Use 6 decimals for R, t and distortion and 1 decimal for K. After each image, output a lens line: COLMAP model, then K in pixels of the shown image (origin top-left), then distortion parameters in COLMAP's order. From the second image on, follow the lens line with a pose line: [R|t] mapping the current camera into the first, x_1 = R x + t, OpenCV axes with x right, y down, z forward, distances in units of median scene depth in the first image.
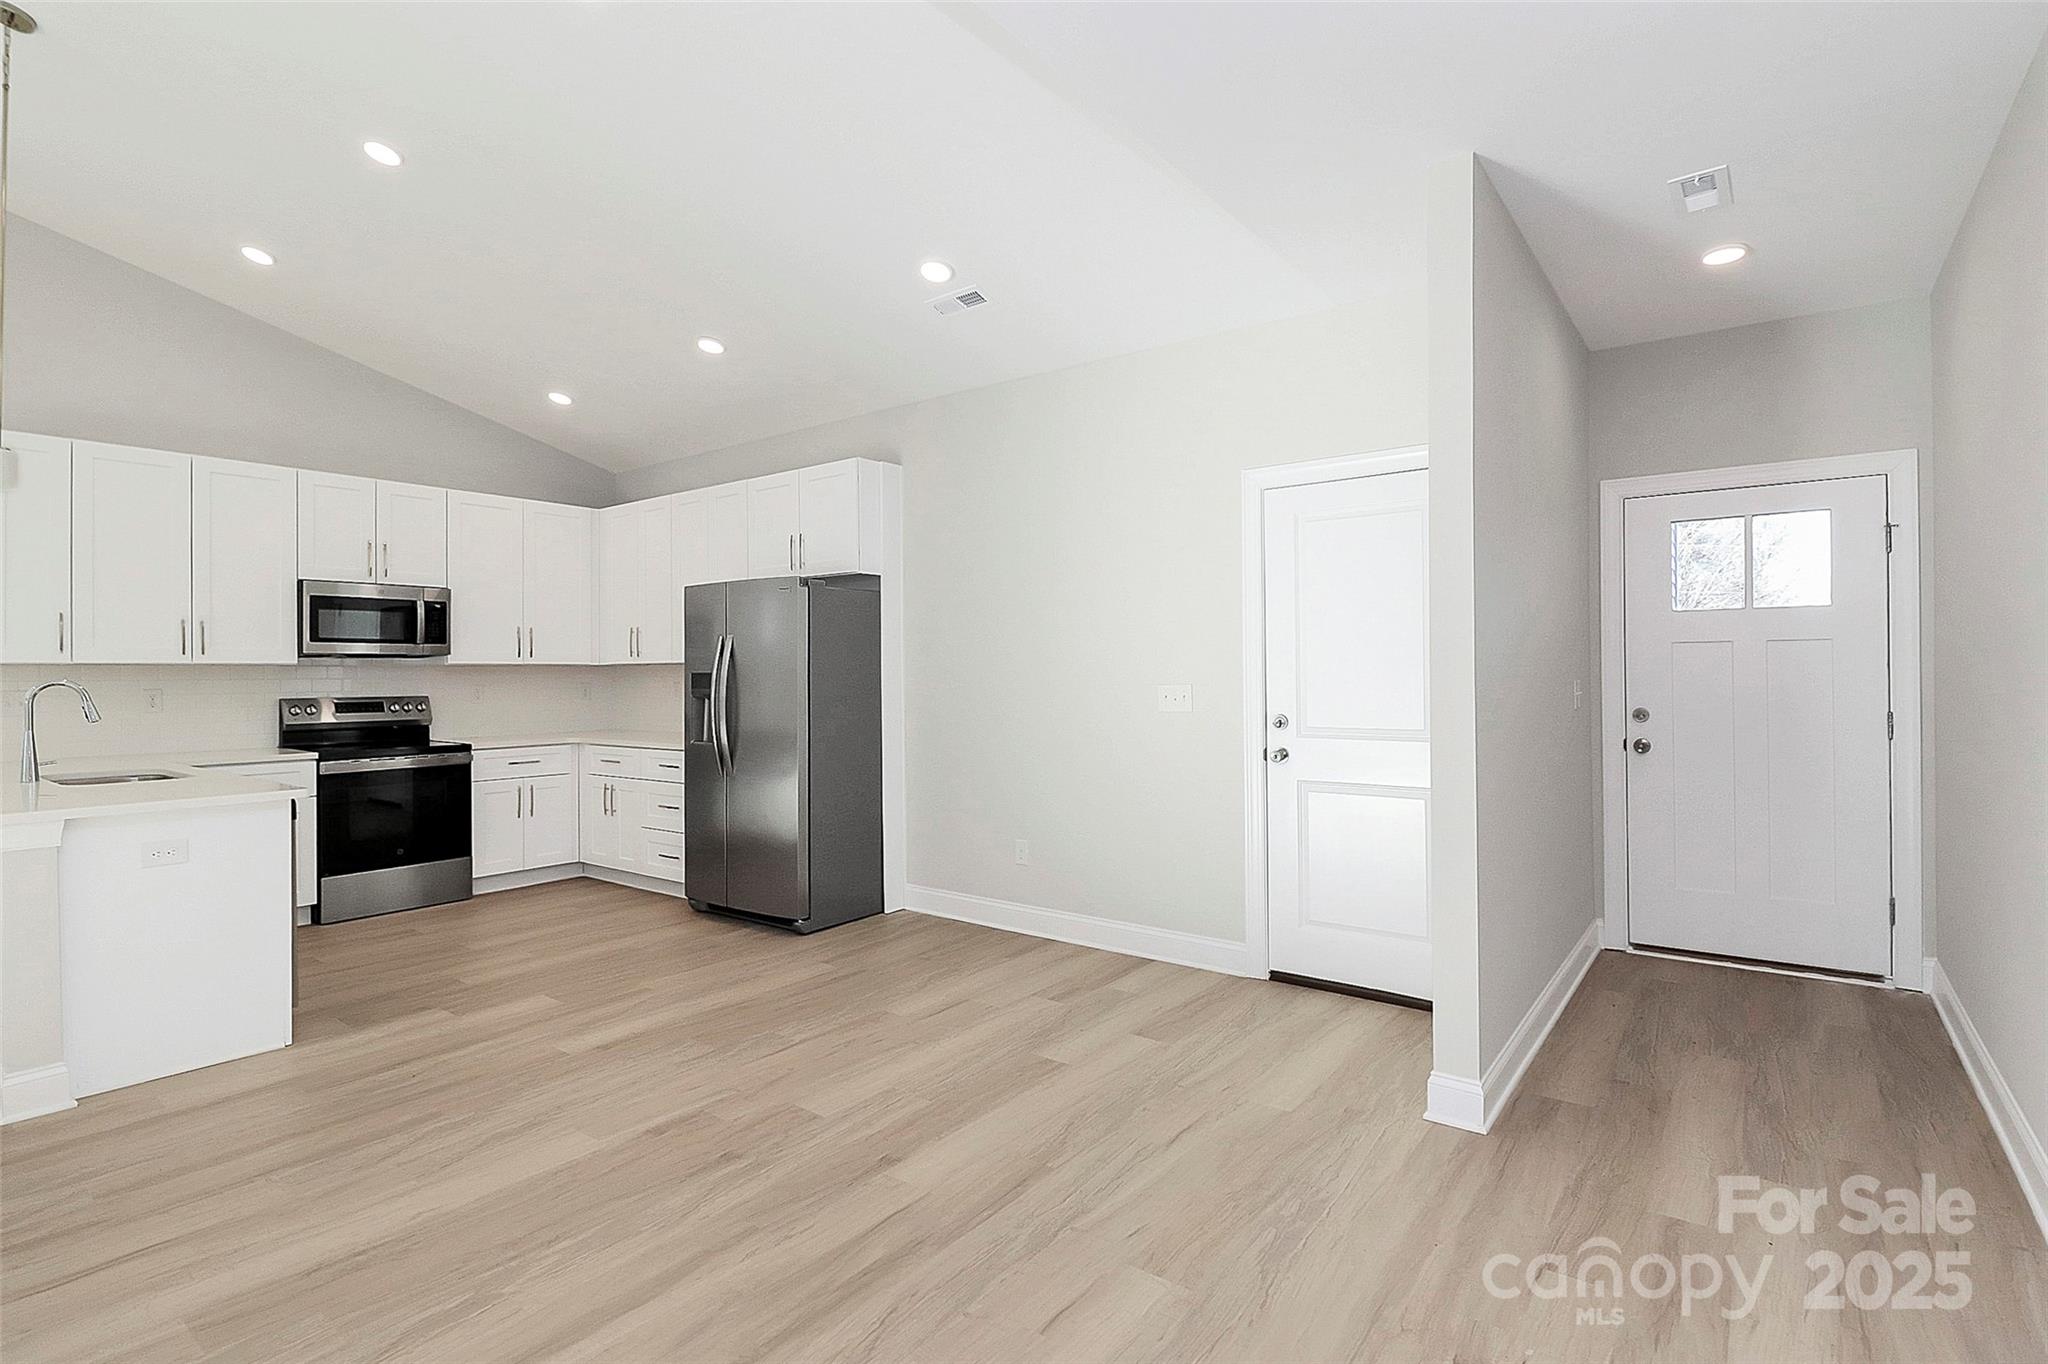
lens RADIAL K [[994.9, 0, 1009.9], [0, 994.9, 662.8], [0, 0, 1]] dist [-0.009882, -0.001060]
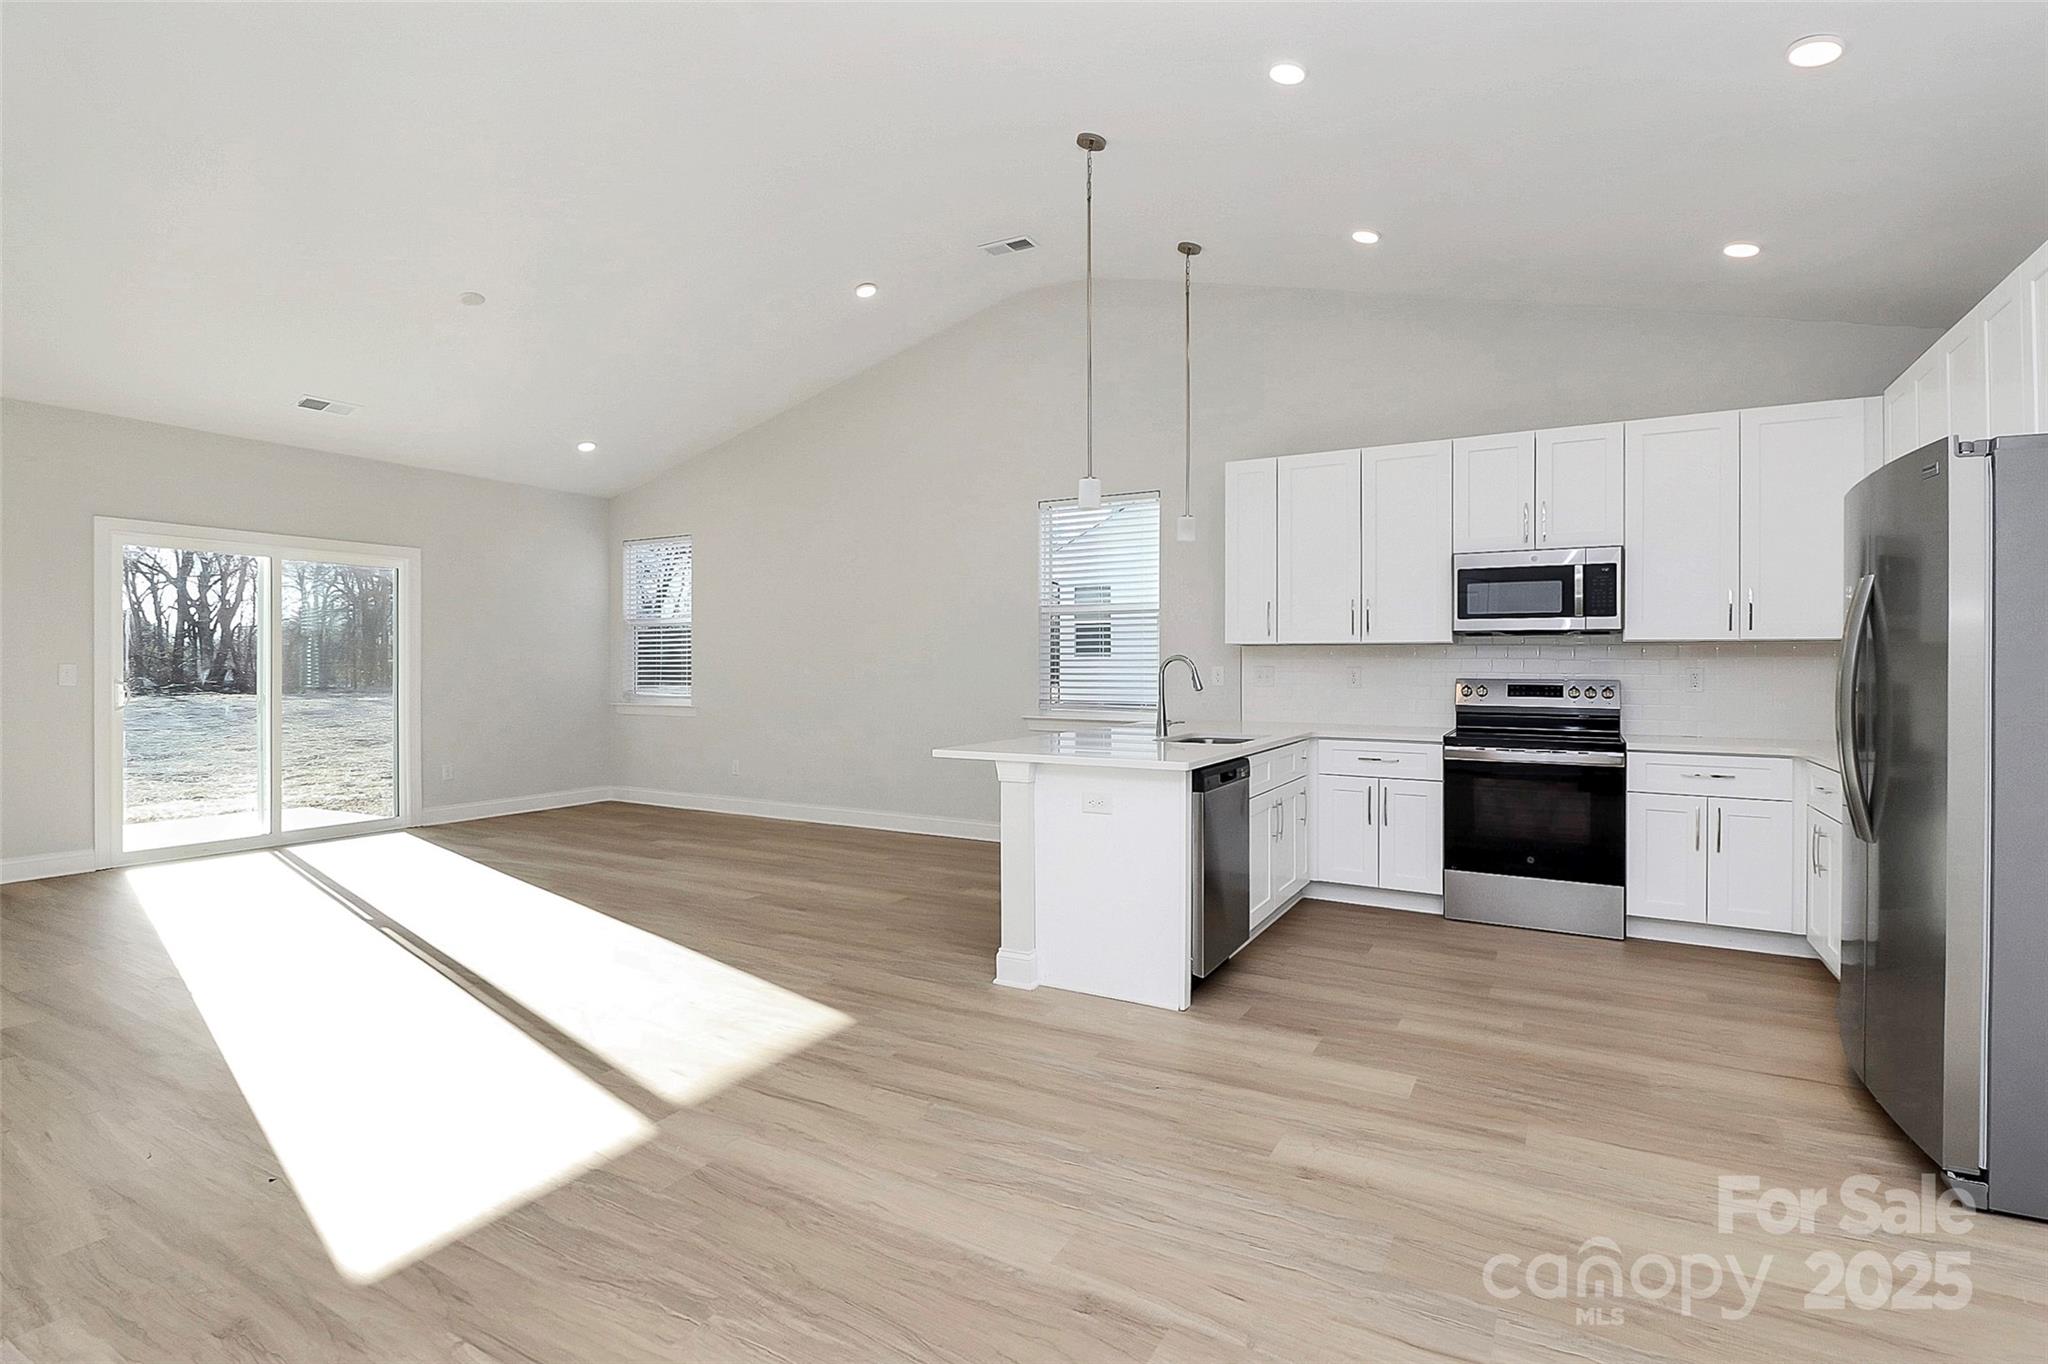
lens RADIAL K [[975.2, 0, 1022.5], [0, 975.2, 662.6], [0, 0, 1]] dist [-0.004141, -0.001053]
pose [[0.138485, 0.009615, -0.990318, 0.176102], [0.004635, 0.999936, 0.010357, 0.009484], [0.990354, -0.006024, 0.138432, 0.495227]]
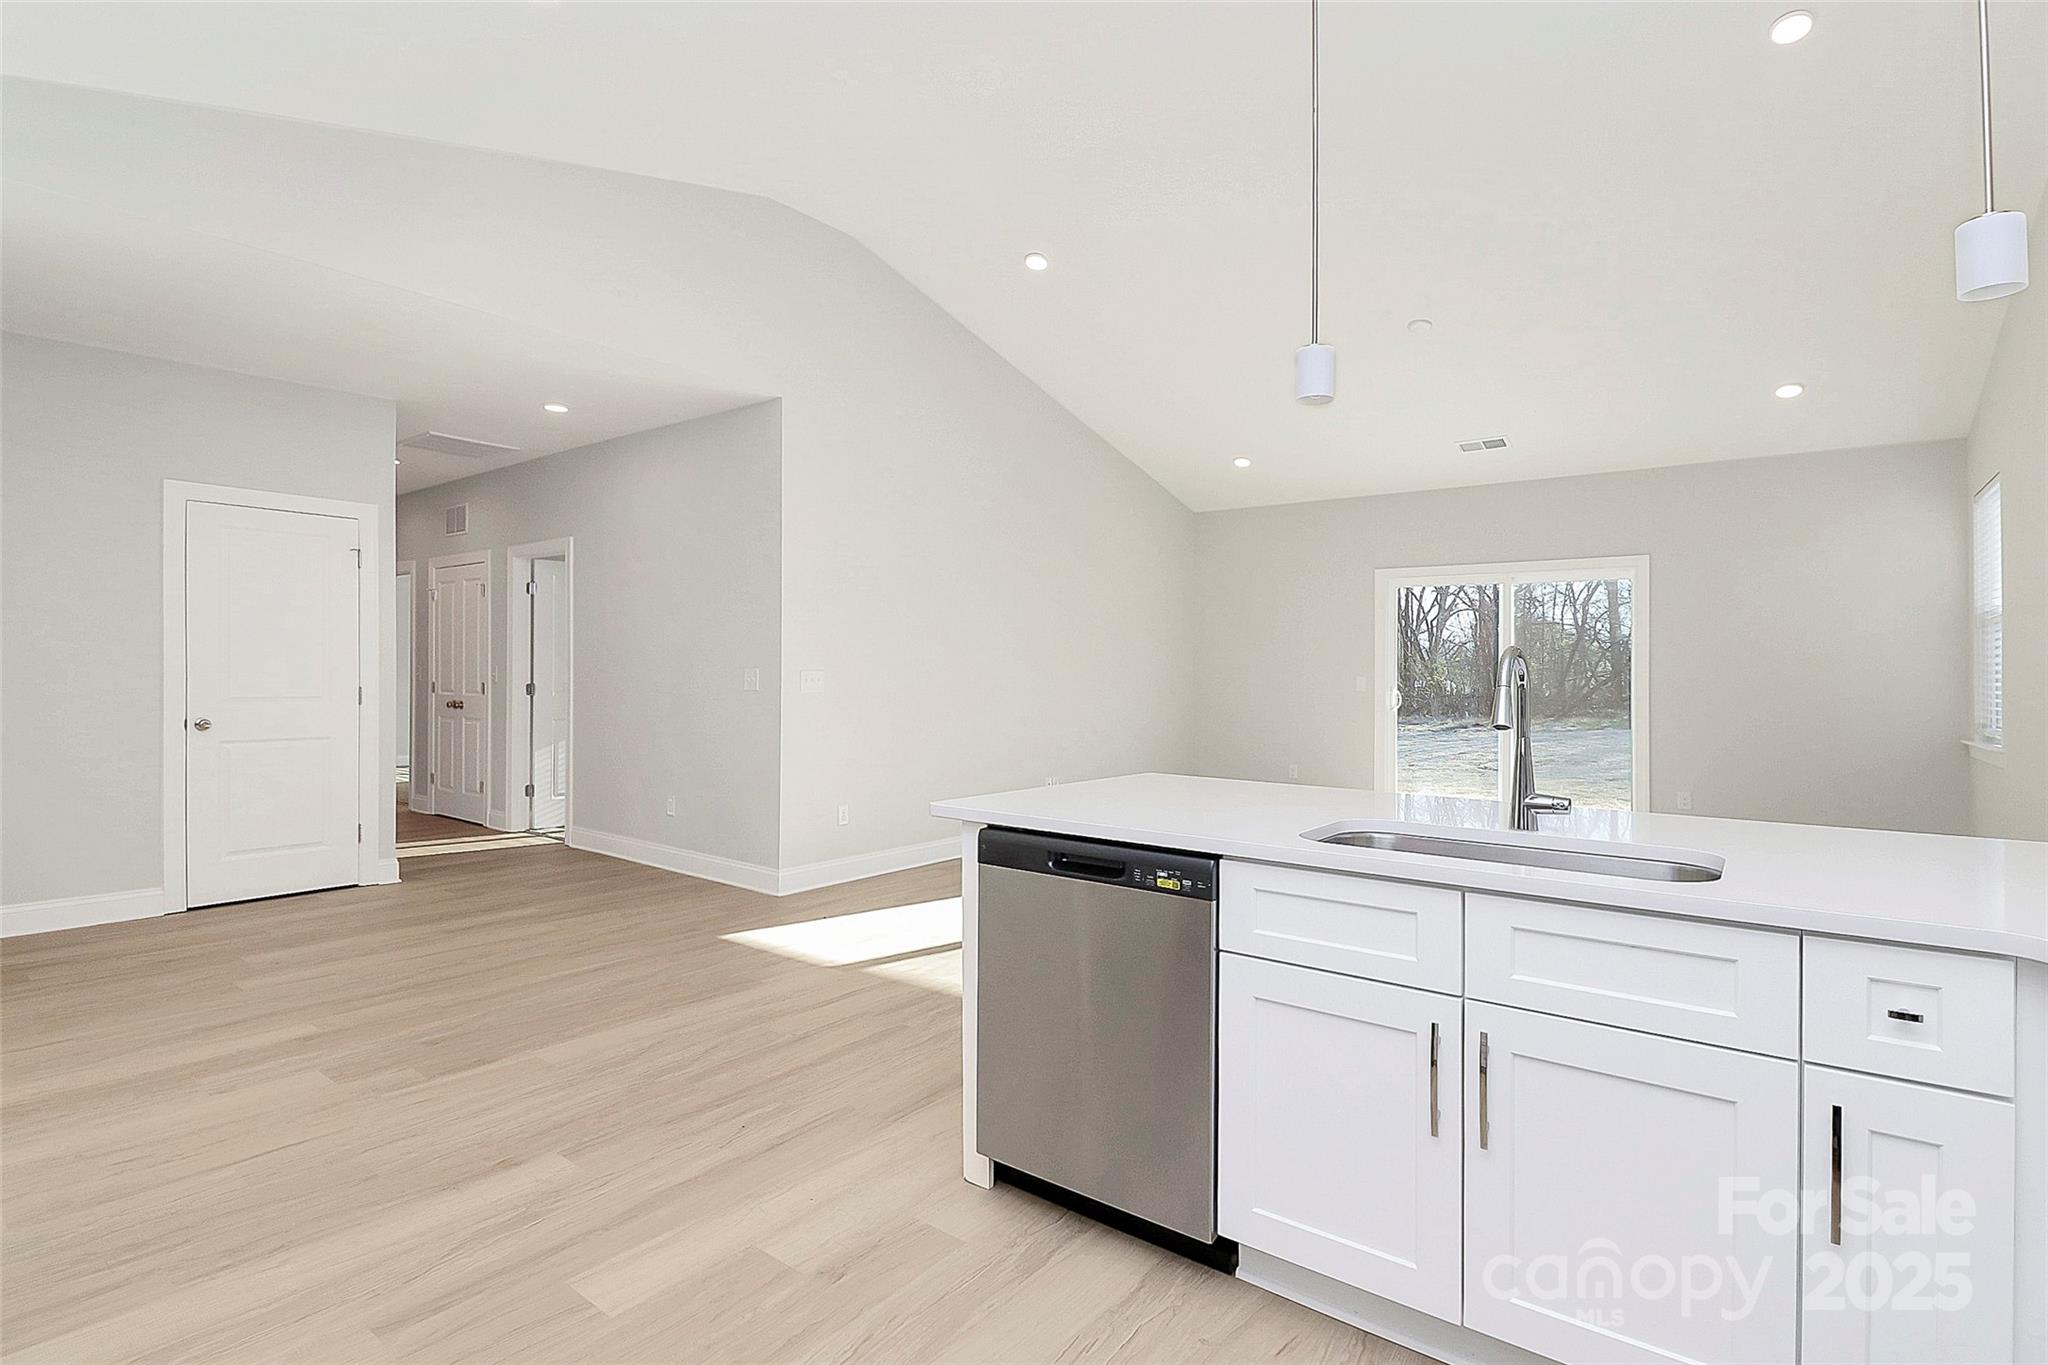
lens RADIAL K [[994.9, 0, 1009.9], [0, 994.9, 663.3], [0, 0, 1]] dist [-0.009882, -0.001060]
pose [[-0.999968, -0.002475, 0.007591, -0.545972], [-0.002604, 0.999852, -0.017030, 0.026620], [-0.007548, -0.017049, -0.999826, 1.209585]]
